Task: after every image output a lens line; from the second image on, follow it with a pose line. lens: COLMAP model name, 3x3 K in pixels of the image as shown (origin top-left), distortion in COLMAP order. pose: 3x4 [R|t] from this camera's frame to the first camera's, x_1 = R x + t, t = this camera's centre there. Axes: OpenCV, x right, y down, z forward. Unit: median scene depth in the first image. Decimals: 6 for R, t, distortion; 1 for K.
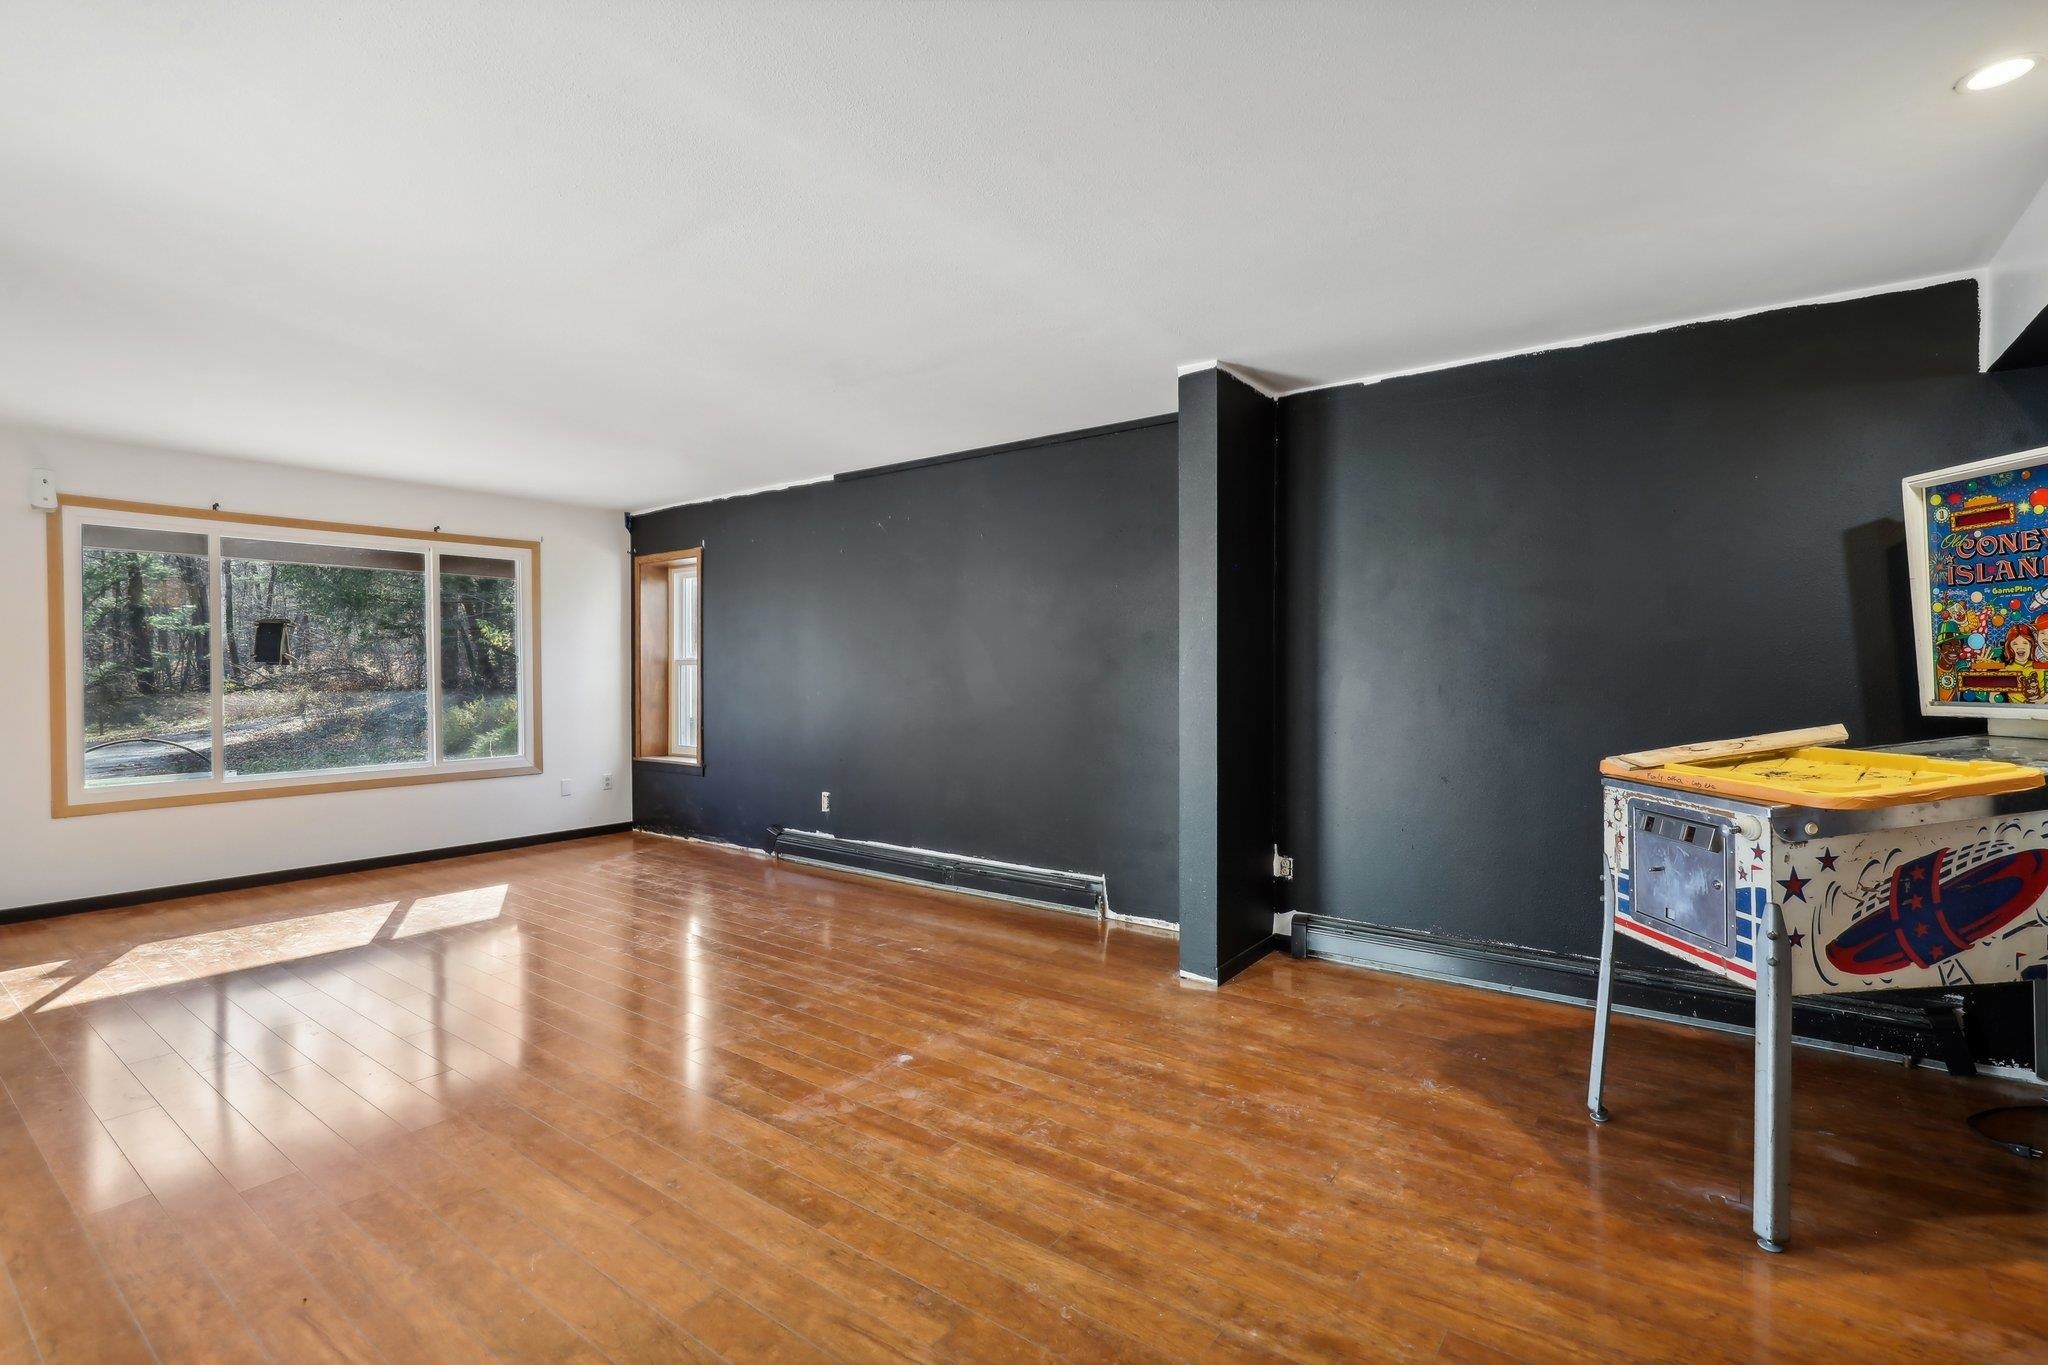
lens RADIAL K [[947.5, 0, 1044.1], [0, 947.5, 673.3], [0, 0, 1]] dist [-0.012925, -0.000167]
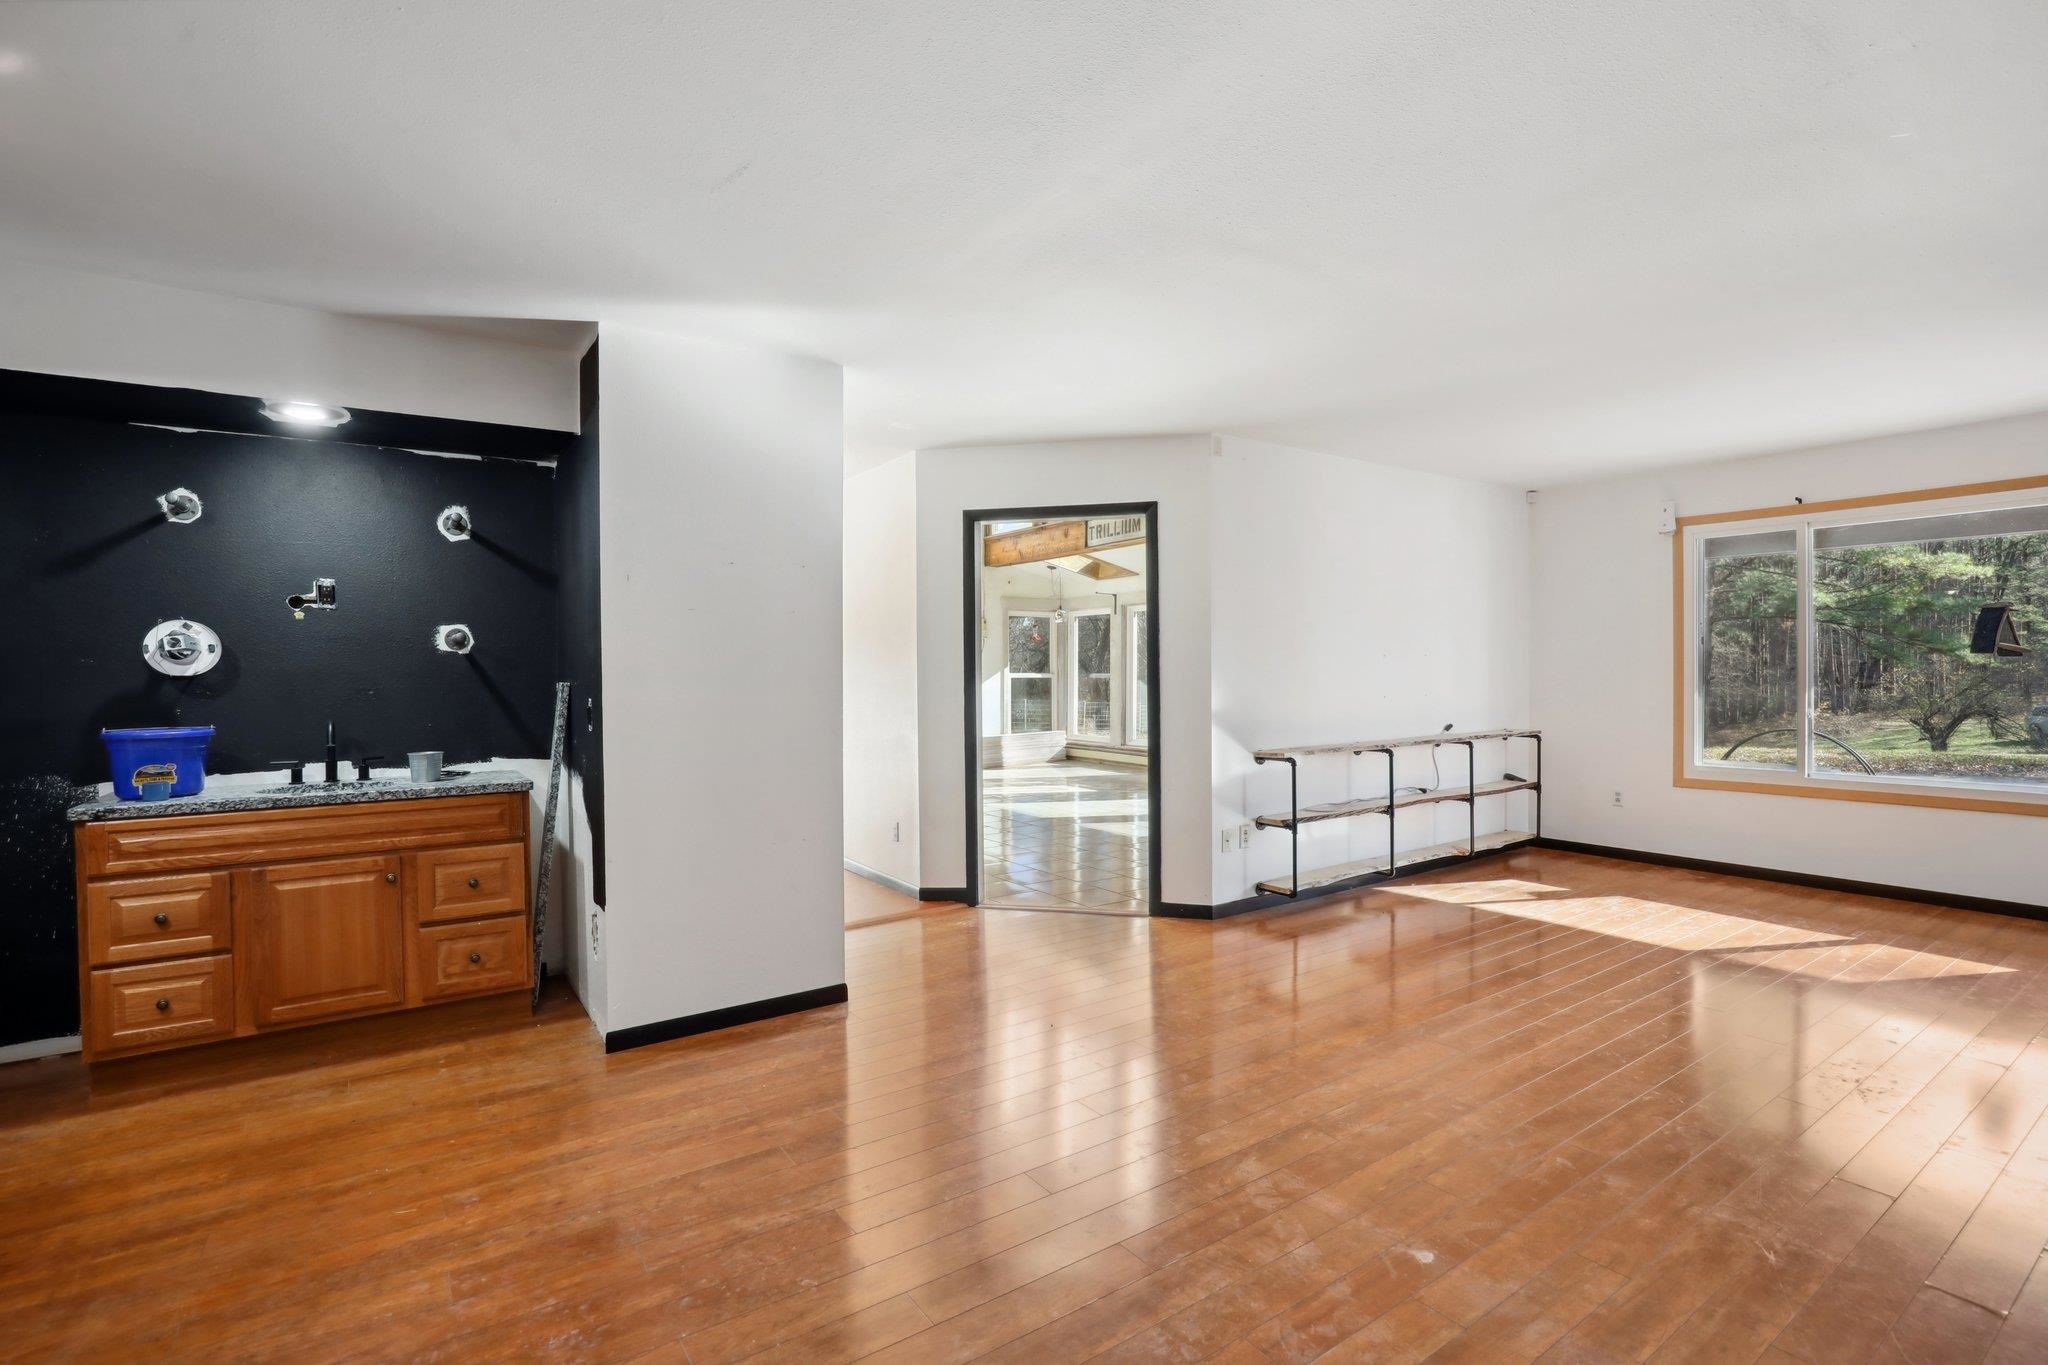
lens RADIAL K [[947.5, 0, 1044.1], [0, 947.5, 673.3], [0, 0, 1]] dist [-0.012925, -0.000167]
pose [[-0.309897, 0.012406, -0.950689, 0.473471], [0.003575, 0.999923, 0.011883, -0.011931], [0.950763, 0.000284, -0.309917, 0.798754]]
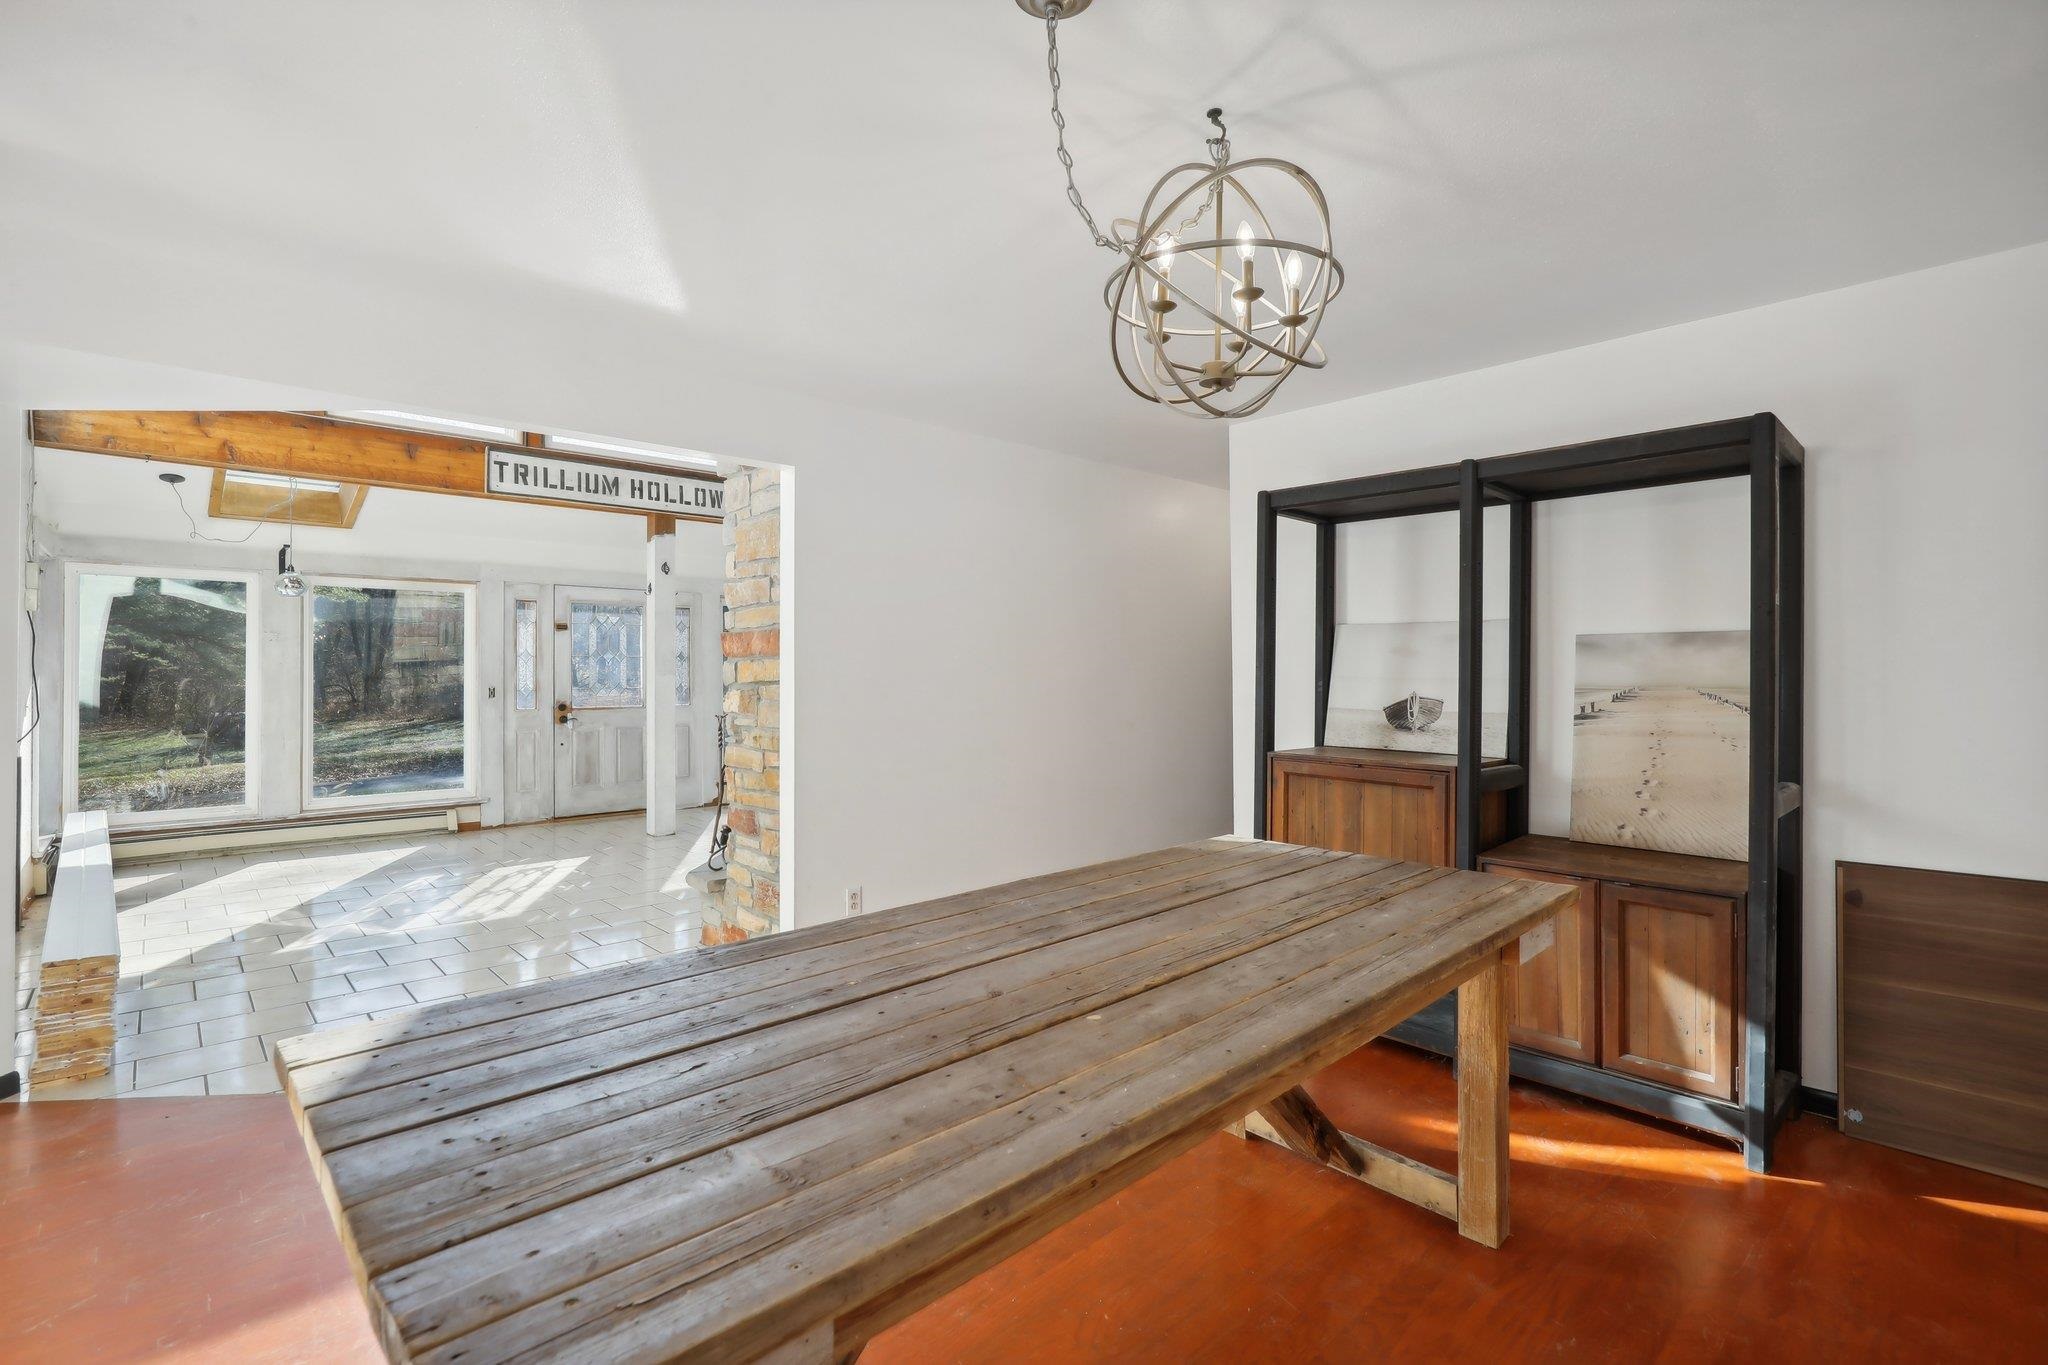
lens RADIAL K [[947.5, 0, 1044.1], [0, 947.5, 673.3], [0, 0, 1]] dist [-0.012925, -0.000167]
pose [[0.985282, 0.003365, -0.170905, 0.271926], [-0.004502, 0.999970, -0.006267, -0.009865], [0.170879, 0.006944, 0.985268, 0.454902]]
